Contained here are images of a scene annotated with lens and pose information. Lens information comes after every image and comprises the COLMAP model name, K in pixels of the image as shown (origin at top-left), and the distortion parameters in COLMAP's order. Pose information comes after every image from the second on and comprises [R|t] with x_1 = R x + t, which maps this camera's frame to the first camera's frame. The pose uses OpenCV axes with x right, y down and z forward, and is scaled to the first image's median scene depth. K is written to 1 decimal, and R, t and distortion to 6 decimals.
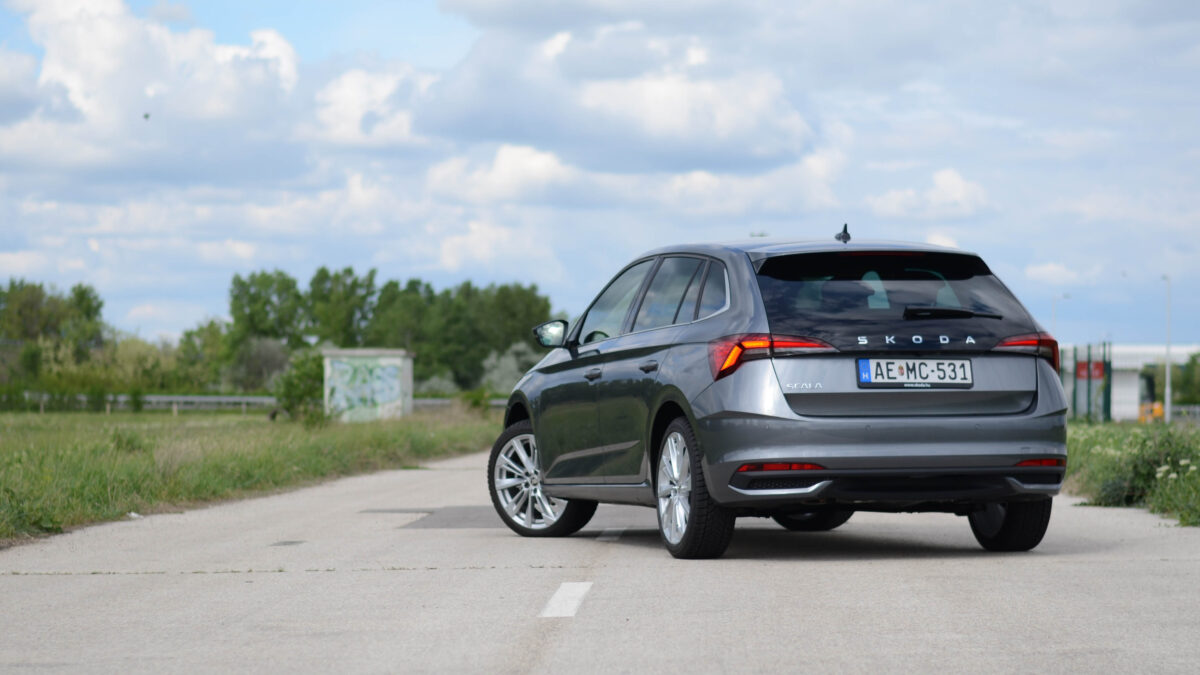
lens RADIAL K [[3211.1, 0, 600.0], [0, 3211.1, 337.5], [0, 0, 1]] dist [-0.069517, -0.206689]
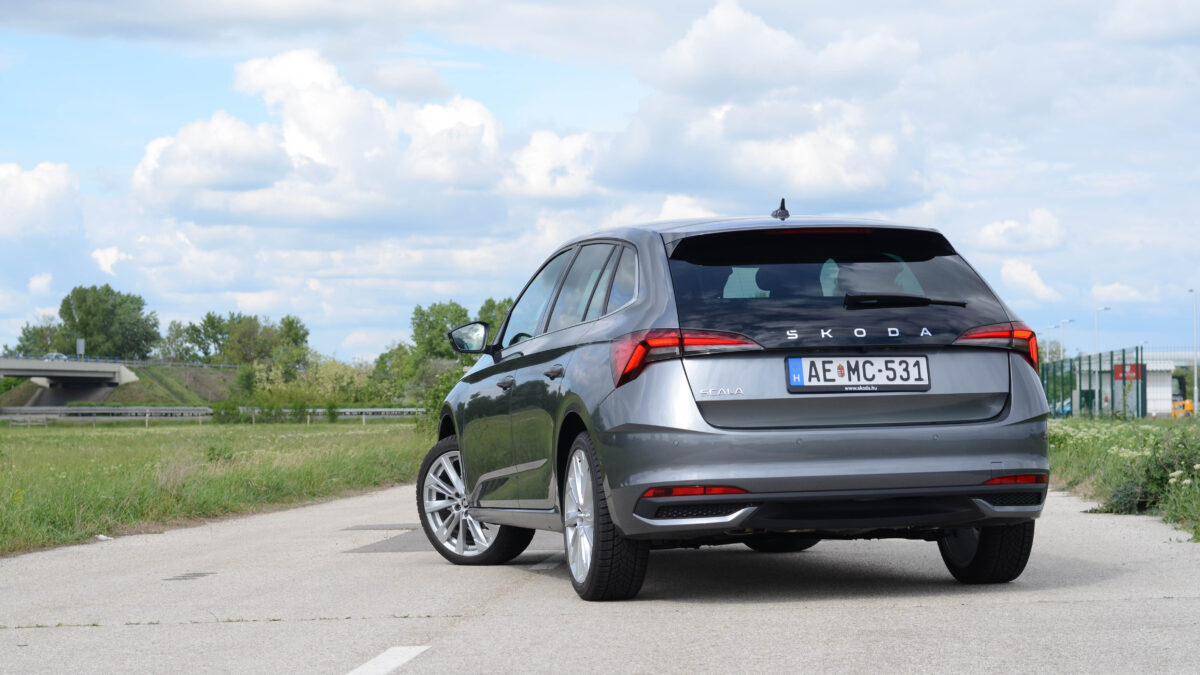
lens RADIAL K [[2631.1, 0, 600.0], [0, 2631.1, 337.5], [0, 0, 1]] dist [-0.084939, -0.149314]
pose [[0.998620, -0.018404, -0.049182, 0.055904], [0.018079, 0.999812, -0.007042, 0.004613], [0.049302, 0.006143, 0.998765, 0.277887]]
